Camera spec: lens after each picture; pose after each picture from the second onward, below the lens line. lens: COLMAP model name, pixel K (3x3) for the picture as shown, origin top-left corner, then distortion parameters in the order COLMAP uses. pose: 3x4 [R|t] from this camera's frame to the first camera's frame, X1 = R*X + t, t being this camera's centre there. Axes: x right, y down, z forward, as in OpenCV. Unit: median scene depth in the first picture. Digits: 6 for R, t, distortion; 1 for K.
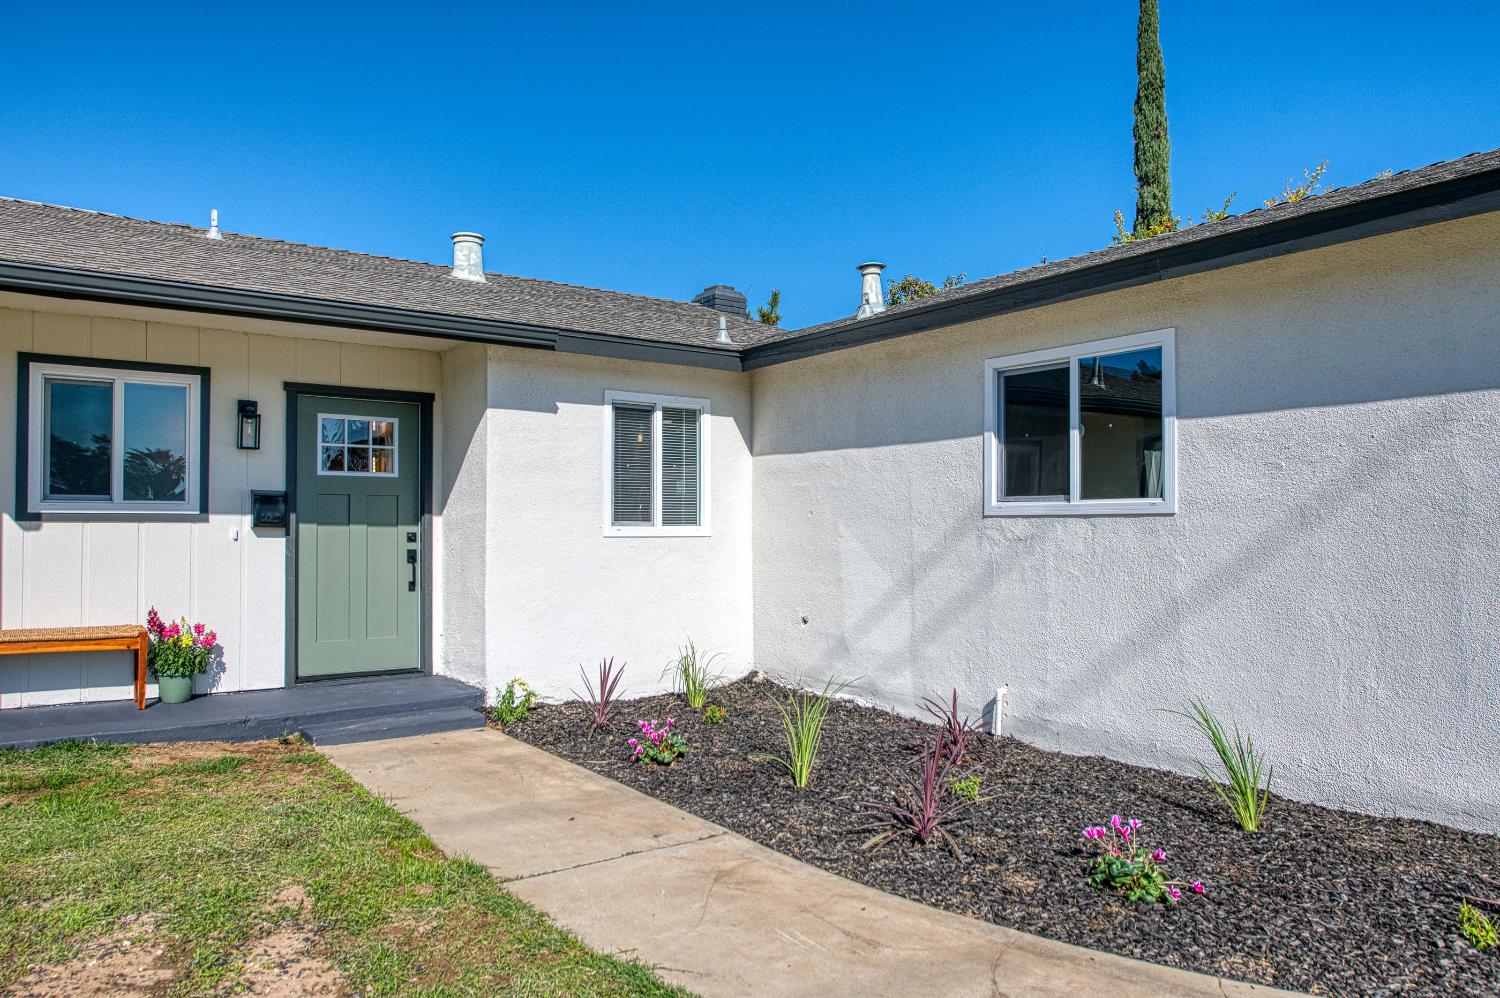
lens RADIAL K [[1061.3, 0, 753.9], [0, 1061.3, 501.8], [0, 0, 1]] dist [0.007198, 0.005162]
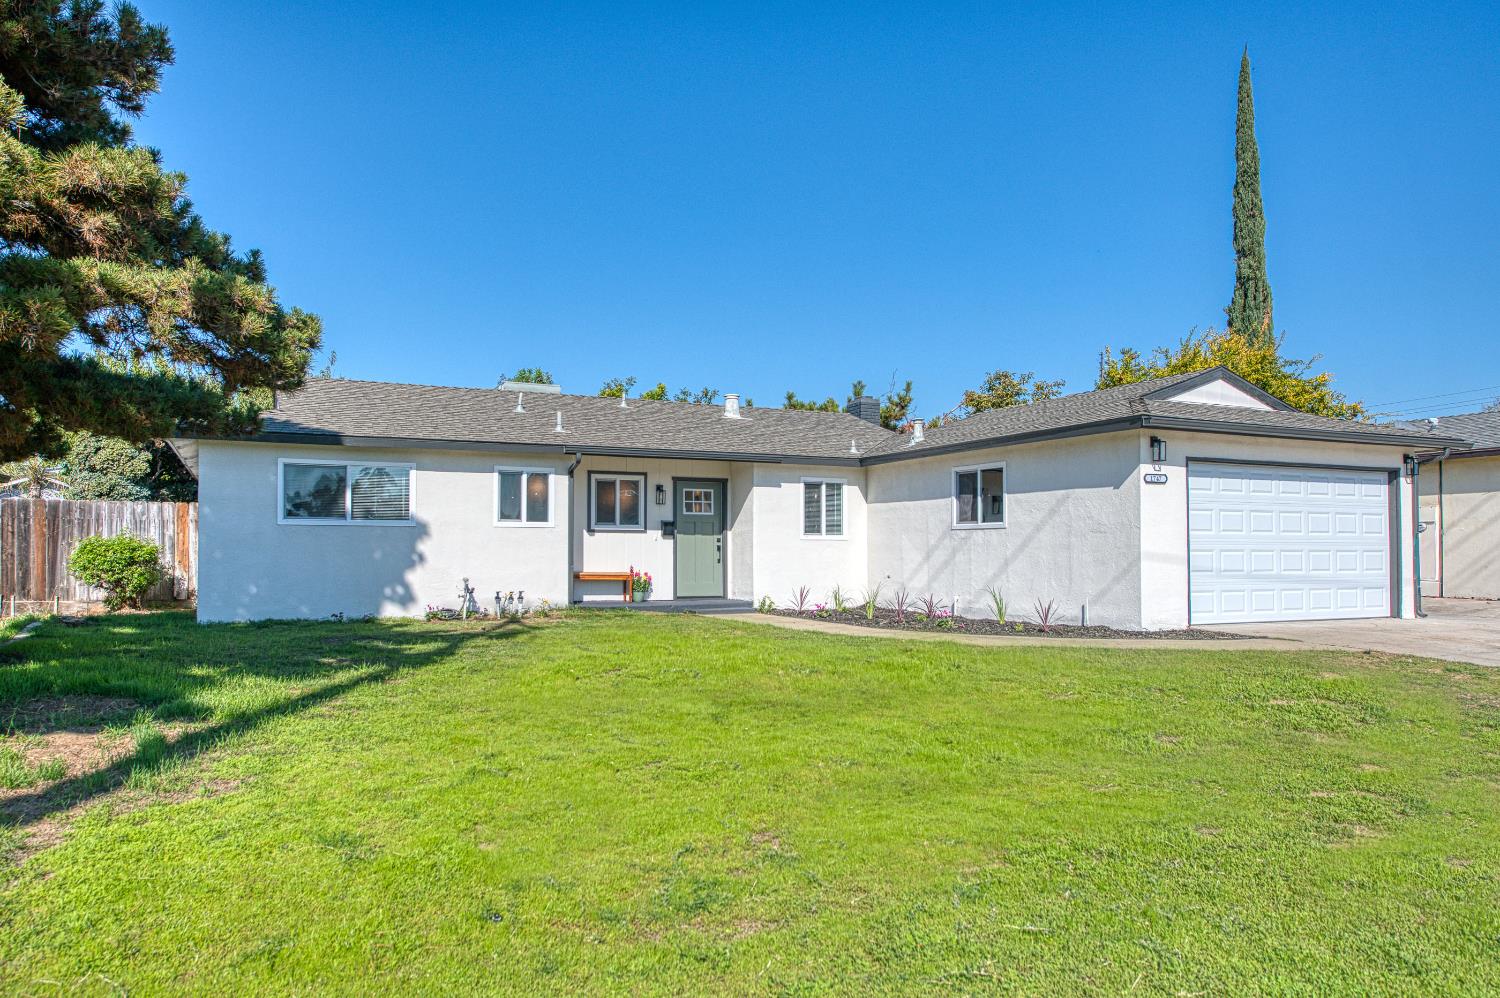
lens RADIAL K [[1061.3, 0, 758.7], [0, 1061.3, 513.3], [0, 0, 1]] dist [0.007198, 0.005162]
pose [[0.986611, -0.005345, -0.163002, 0.157784], [0.003243, 0.999908, -0.013155, 0.005839], [0.163057, 0.012450, 0.986538, -1.398637]]
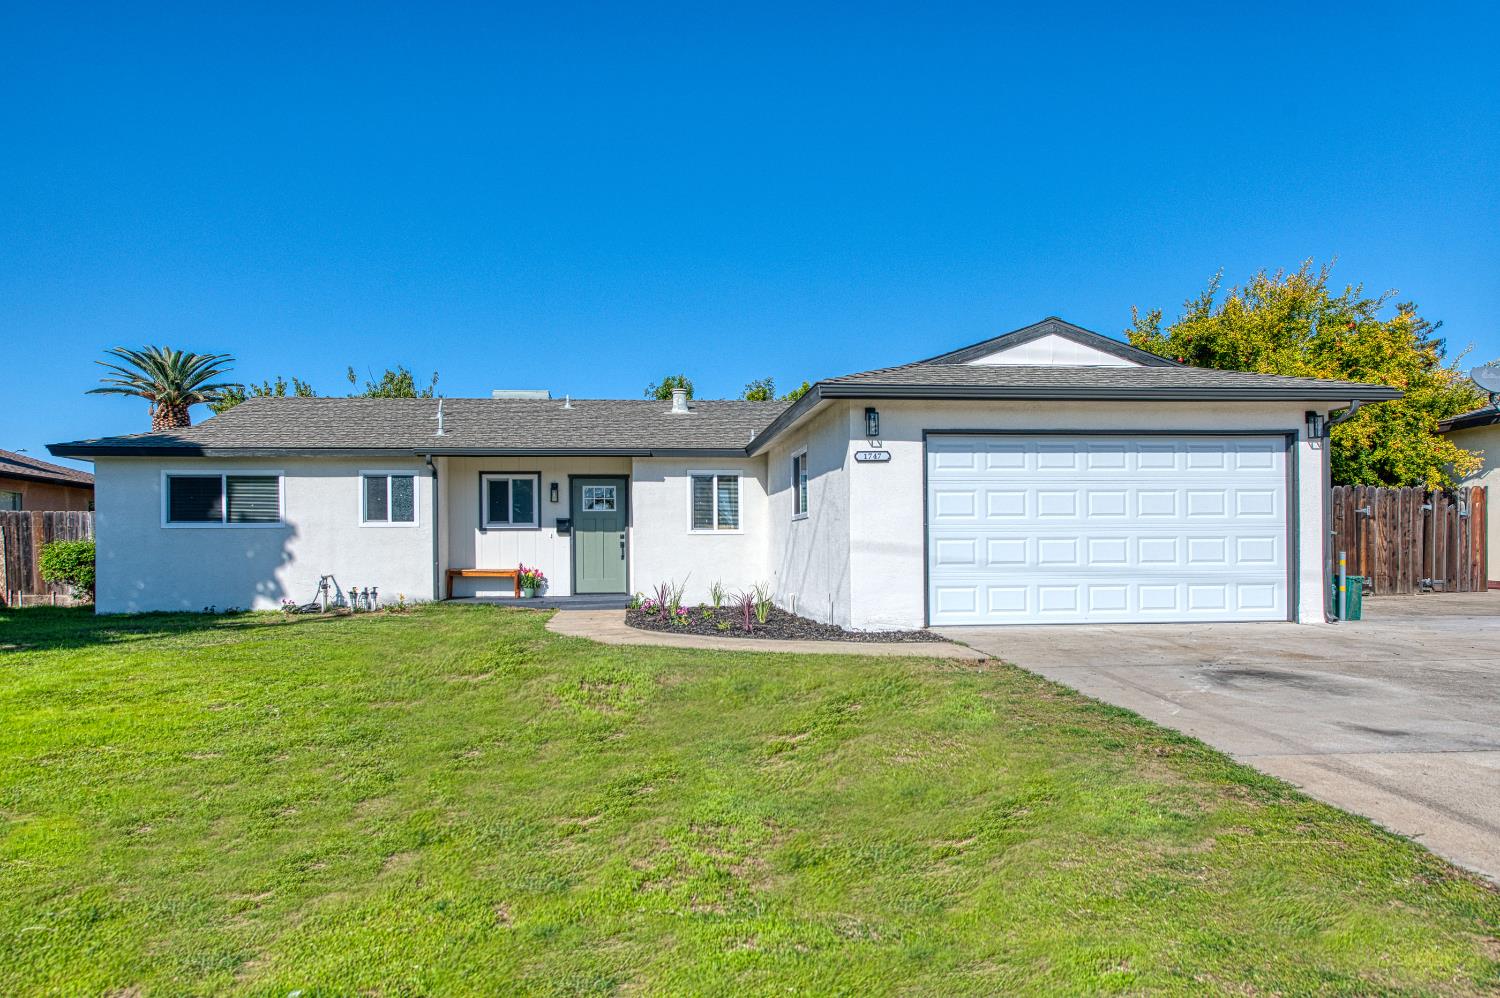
lens RADIAL K [[1061.3, 0, 738.7], [0, 1061.3, 534.5], [0, 0, 1]] dist [0.007198, 0.005162]
pose [[0.869526, -0.018129, -0.493555, 1.128404], [0.021390, 0.999771, 0.000961, 0.034467], [0.493424, -0.011392, 0.869714, -0.965220]]
